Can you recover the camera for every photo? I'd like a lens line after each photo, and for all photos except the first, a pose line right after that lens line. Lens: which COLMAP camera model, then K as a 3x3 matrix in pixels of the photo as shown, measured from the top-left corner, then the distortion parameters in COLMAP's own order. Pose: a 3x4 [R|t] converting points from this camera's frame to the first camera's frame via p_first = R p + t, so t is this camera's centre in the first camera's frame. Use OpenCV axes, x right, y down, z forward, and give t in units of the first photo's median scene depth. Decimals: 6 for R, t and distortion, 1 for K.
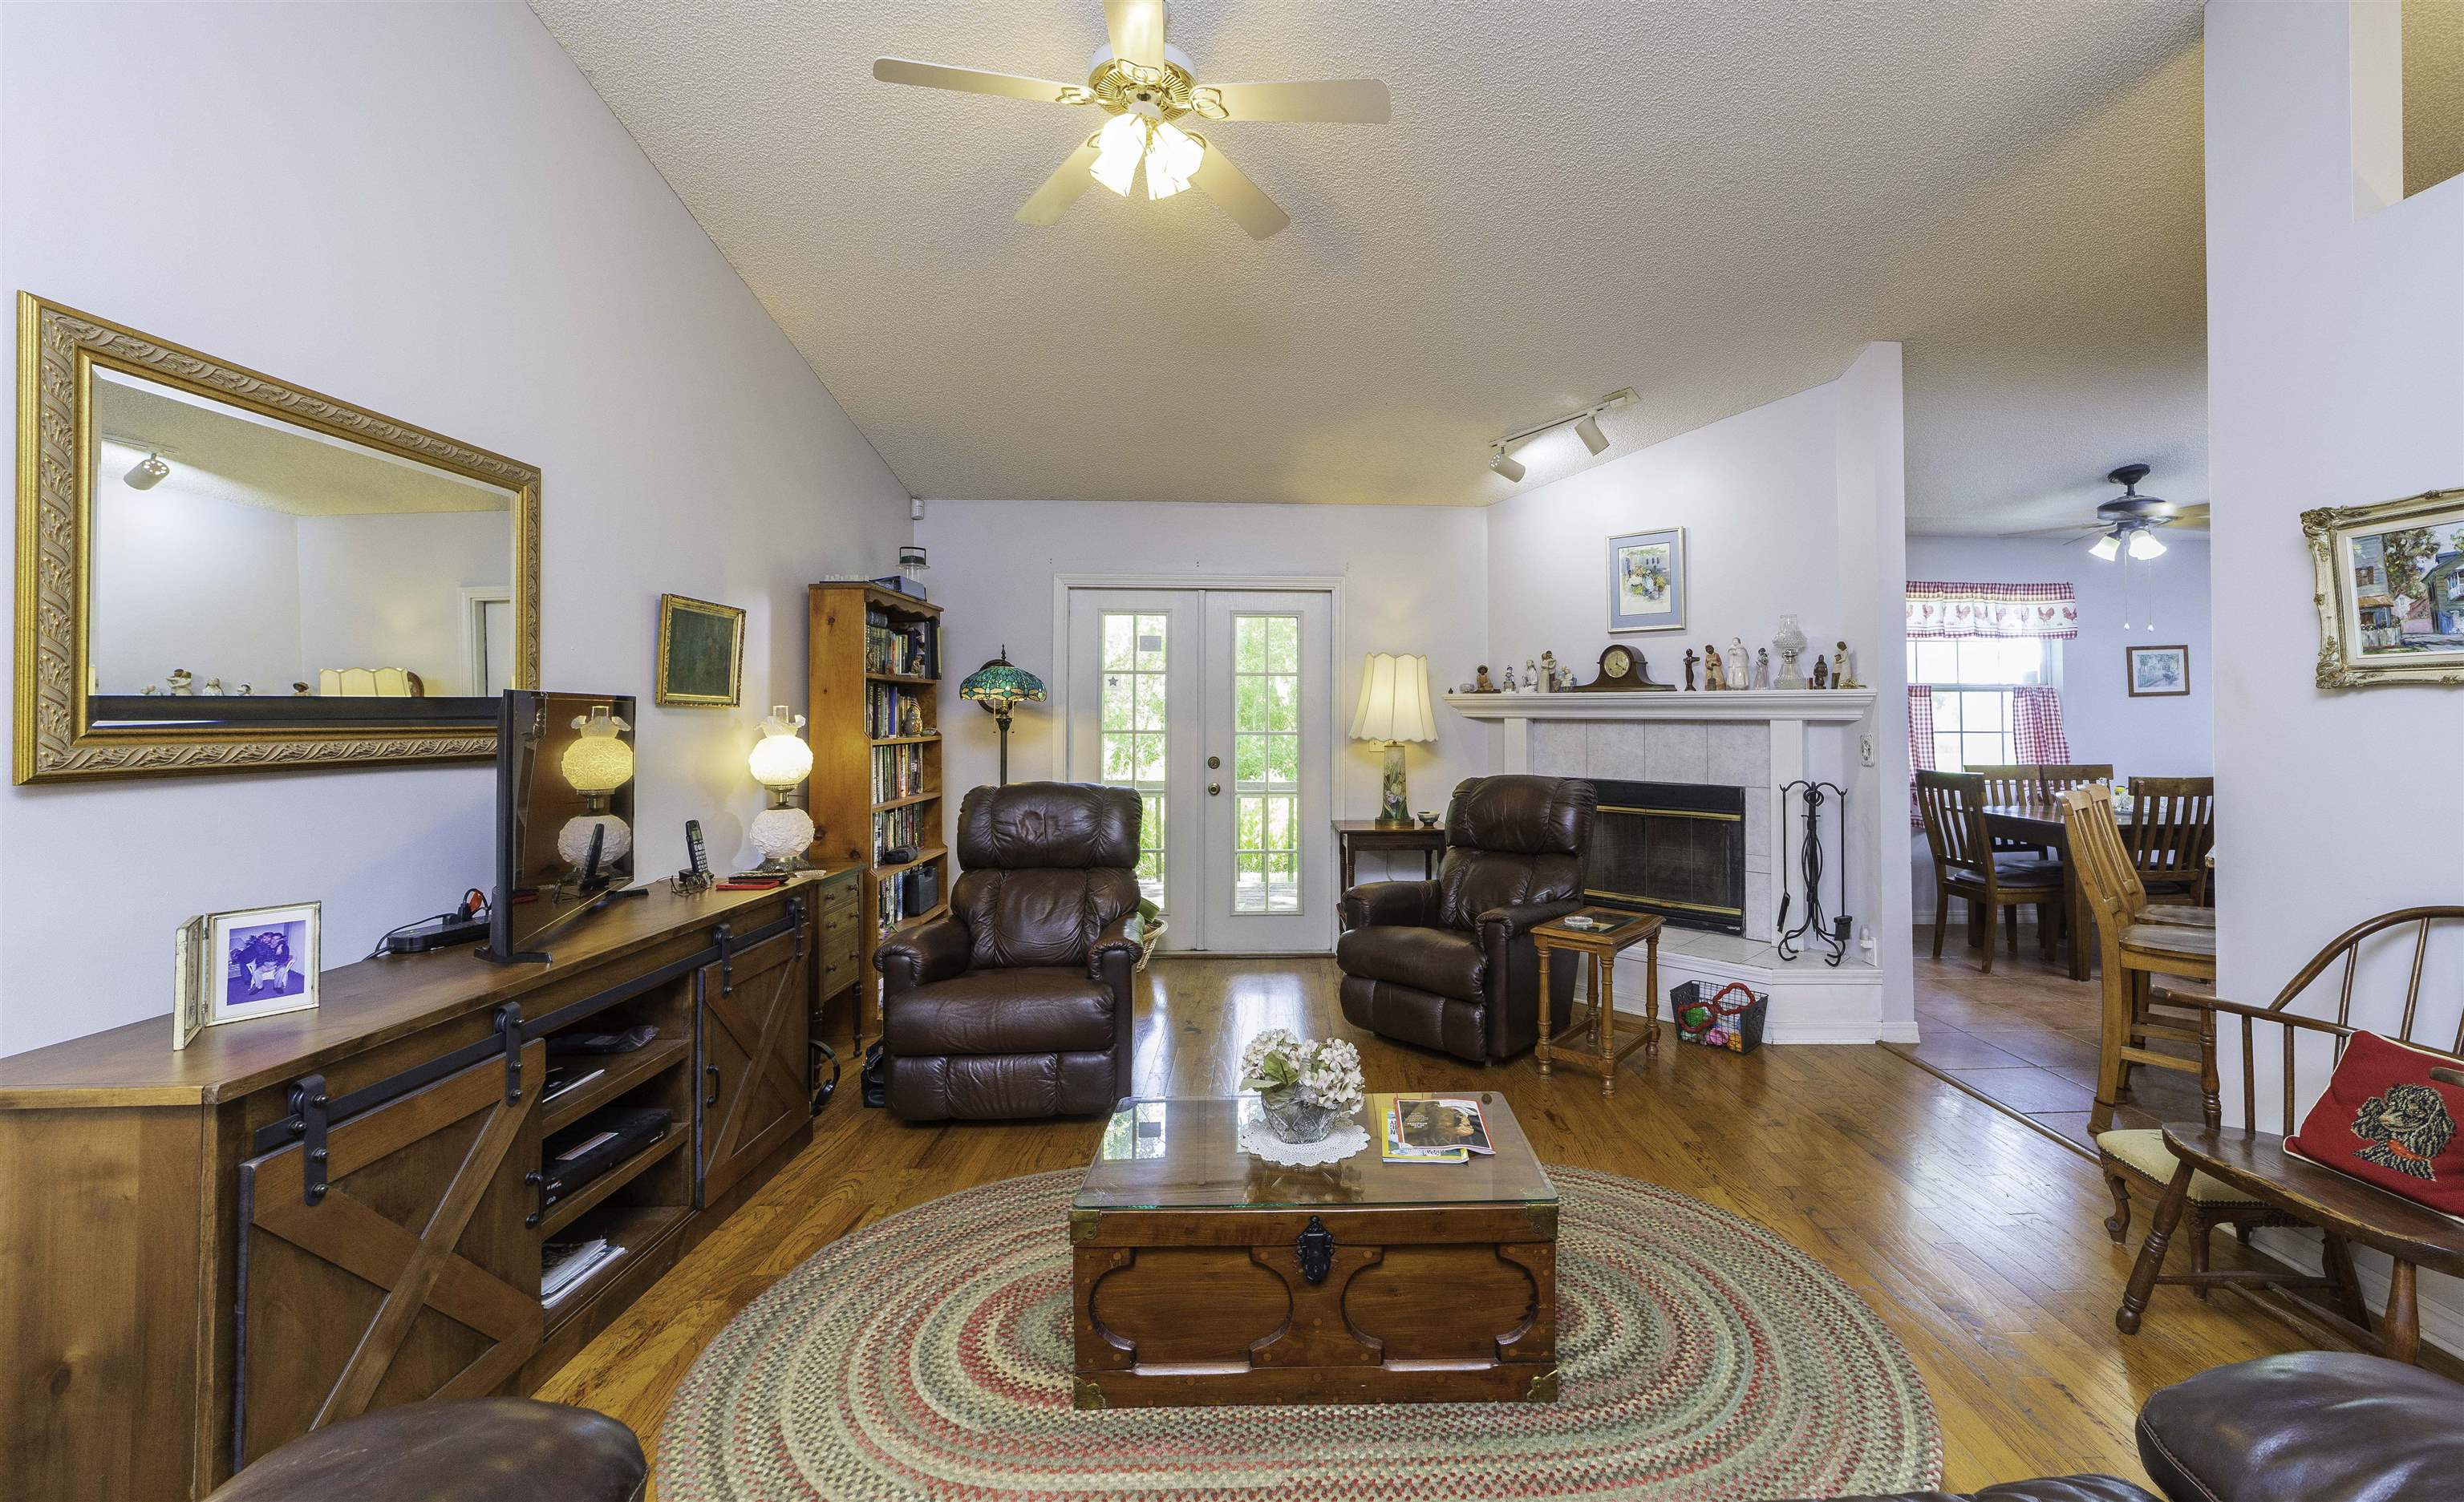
lens RADIAL K [[972.2, 0, 1303.7], [0, 972.2, 683.6], [0, 0, 1]] dist [-0.005941, 0.001129]
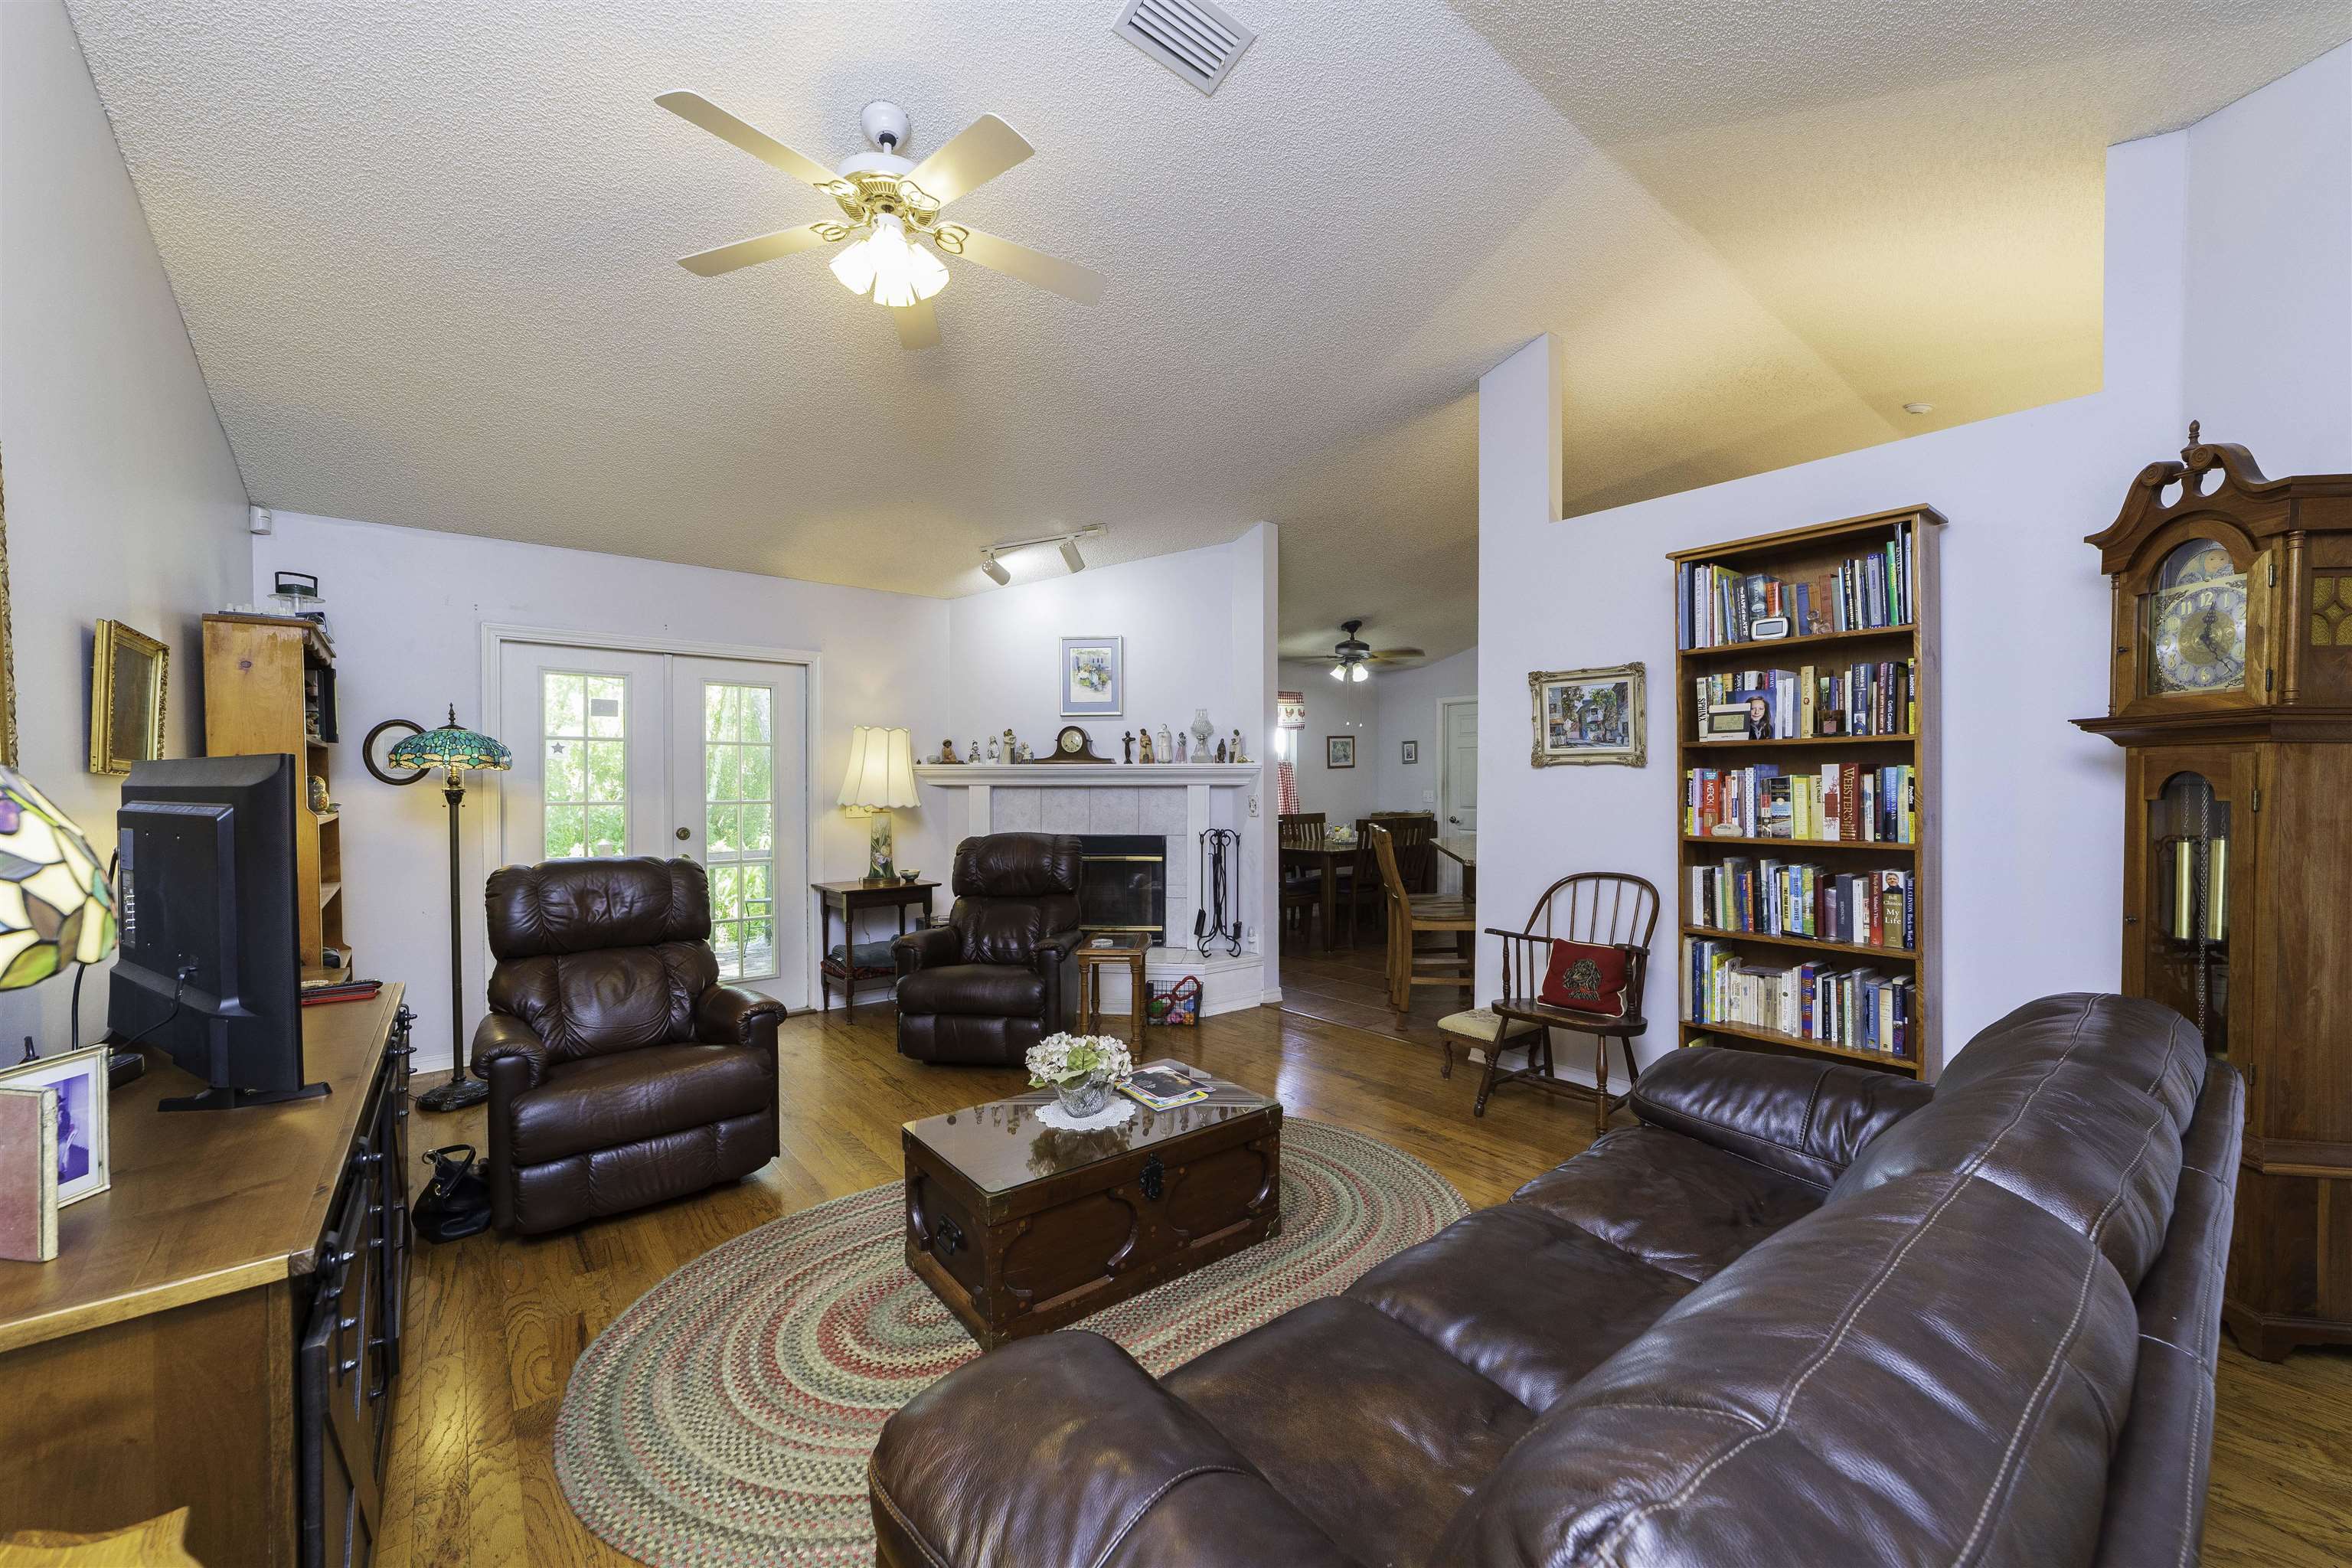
lens RADIAL K [[905.9, 0, 1152.1], [0, 905.9, 785.2], [0, 0, 1]] dist [-0.012677, 0.004860]
pose [[0.809745, -0.007427, 0.586735, -0.284455], [-0.012896, 0.999453, 0.030450, -0.000755], [-0.586640, -0.032223, 0.809206, -0.001622]]
